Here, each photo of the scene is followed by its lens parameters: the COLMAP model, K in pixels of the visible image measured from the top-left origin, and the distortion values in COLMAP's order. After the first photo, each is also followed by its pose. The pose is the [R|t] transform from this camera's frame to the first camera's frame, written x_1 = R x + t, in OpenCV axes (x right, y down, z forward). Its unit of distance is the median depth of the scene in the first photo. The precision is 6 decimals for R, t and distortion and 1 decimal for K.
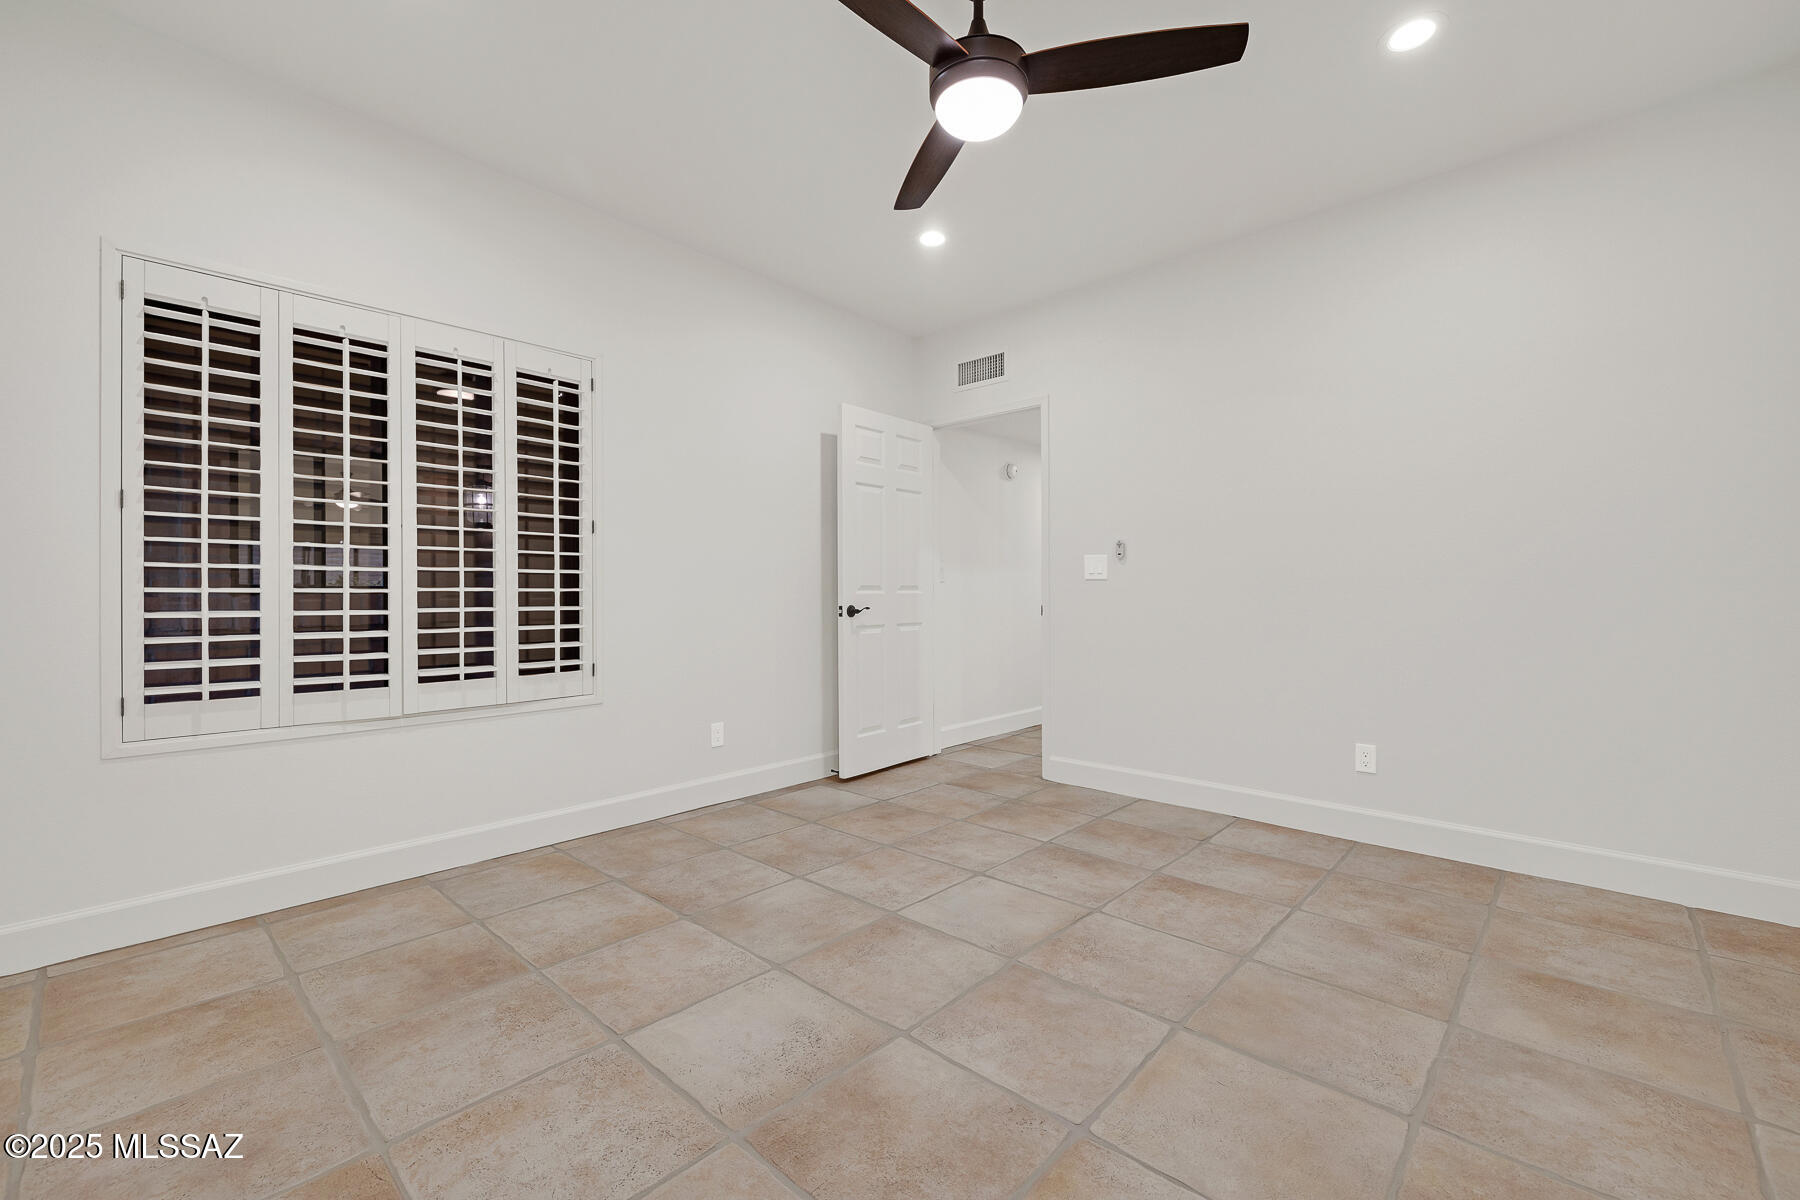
lens RADIAL K [[751.5, 0, 902.2], [0, 751.5, 593.5], [0, 0, 1]] dist [0.000362, 0.000057]
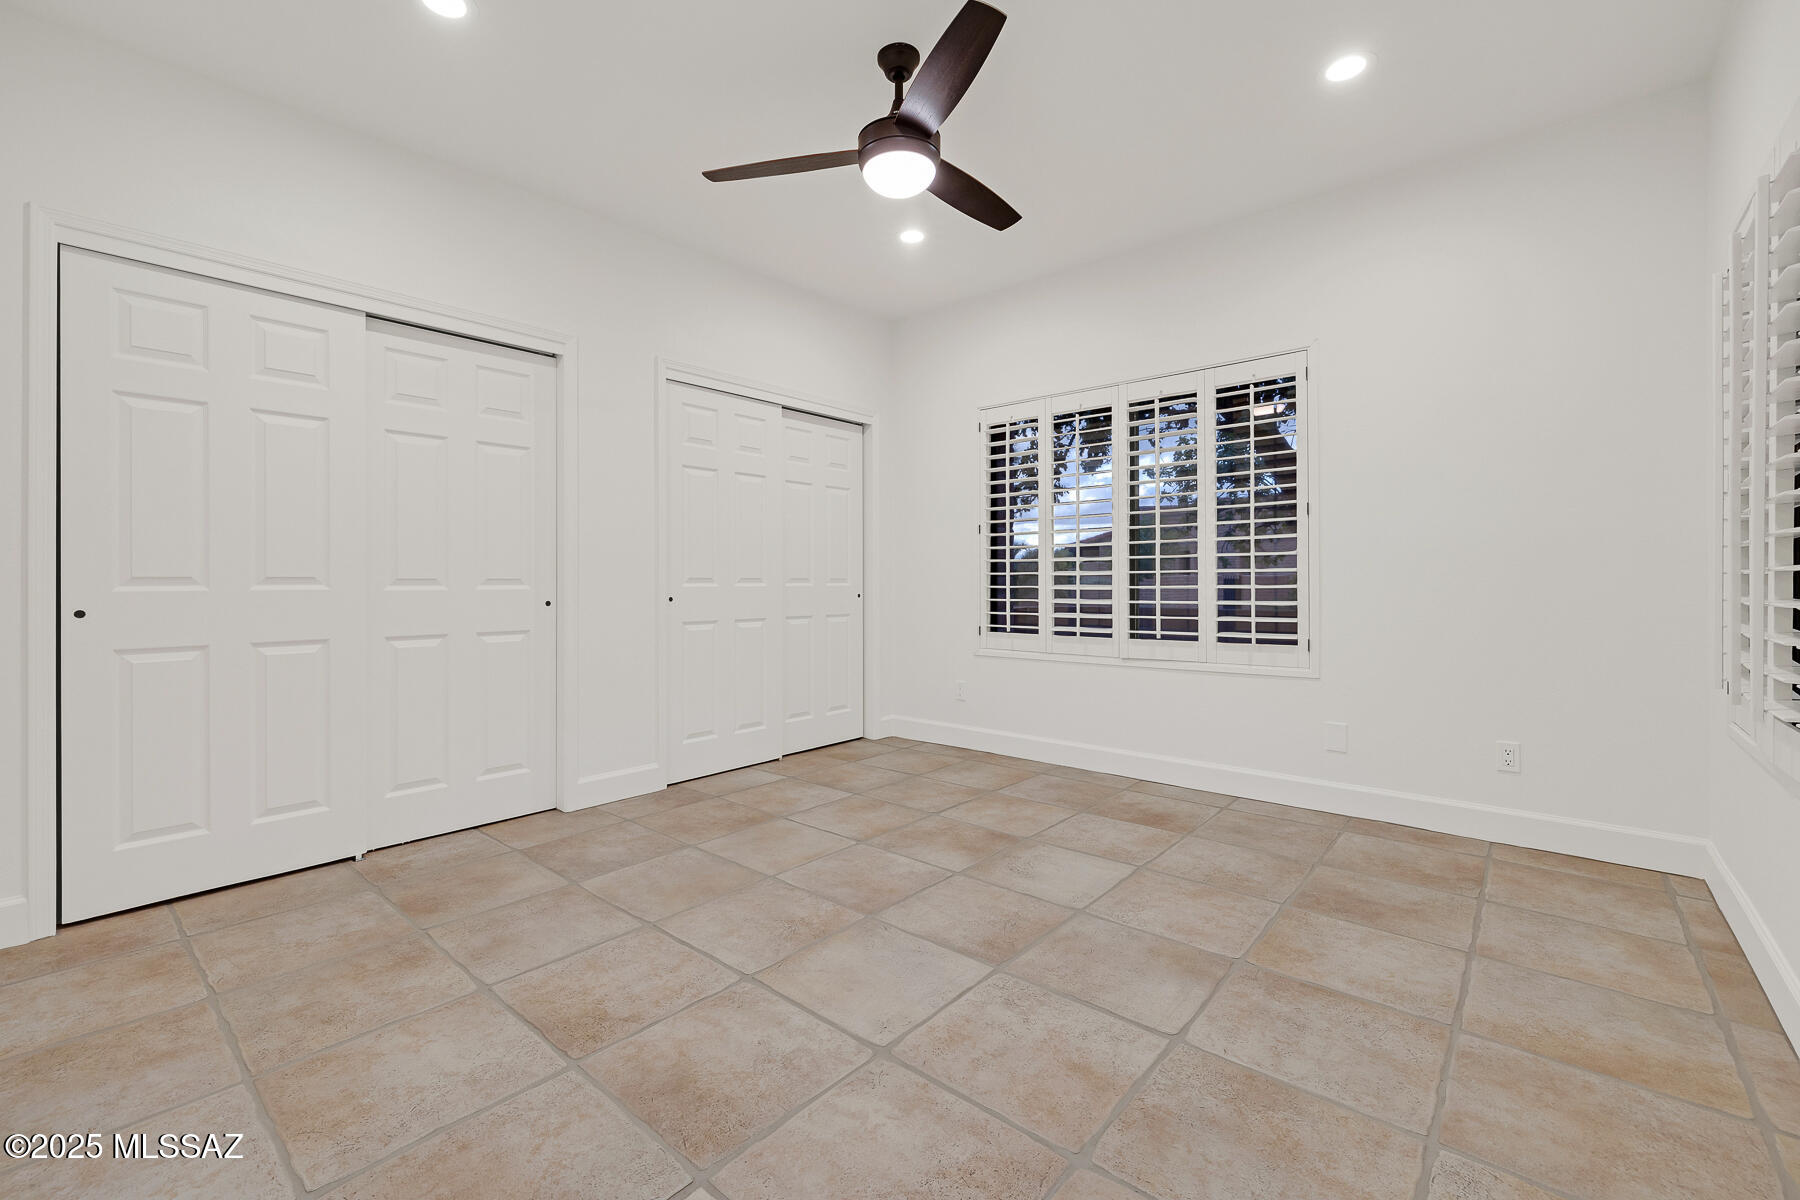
lens RADIAL K [[751.5, 0, 898.6], [0, 751.5, 589.7], [0, 0, 1]] dist [0.000362, 0.000057]
pose [[-0.999249, 0.004672, -0.038462, 0.138031], [0.004185, 0.999910, 0.012729, 0.000155], [0.038518, 0.012558, -0.999179, 1.982067]]
